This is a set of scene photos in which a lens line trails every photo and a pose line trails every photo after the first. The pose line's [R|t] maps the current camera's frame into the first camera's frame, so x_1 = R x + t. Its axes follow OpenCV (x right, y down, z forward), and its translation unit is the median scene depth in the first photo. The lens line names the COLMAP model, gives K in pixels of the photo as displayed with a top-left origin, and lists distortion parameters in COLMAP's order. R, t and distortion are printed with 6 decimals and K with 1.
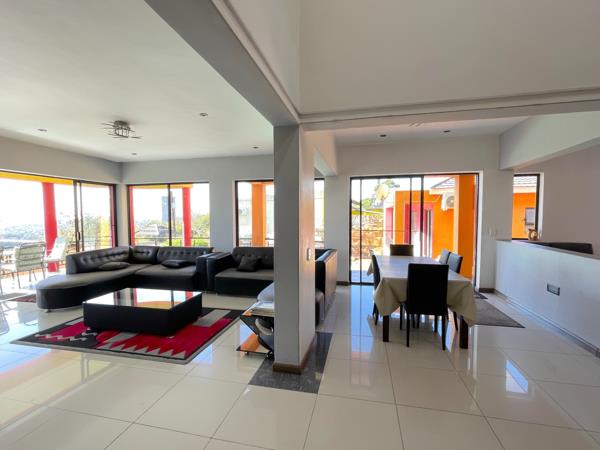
lens RADIAL K [[284.6, 0, 300.0], [0, 284.6, 225.0], [0, 0, 1]] dist [0.001506, 0.000554]
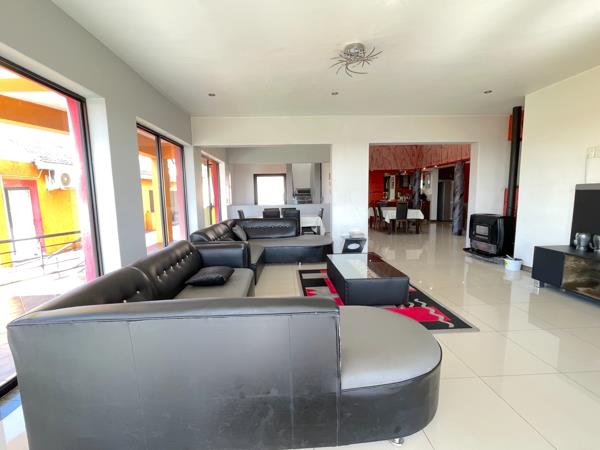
lens RADIAL K [[284.6, 0, 300.0], [0, 284.6, 225.0], [0, 0, 1]] dist [0.001506, 0.000554]
pose [[-0.282133, -0.104134, 0.953707, -1.526889], [0.062037, 0.990031, 0.126452, -0.021065], [-0.957368, 0.094842, -0.272860, 1.589685]]
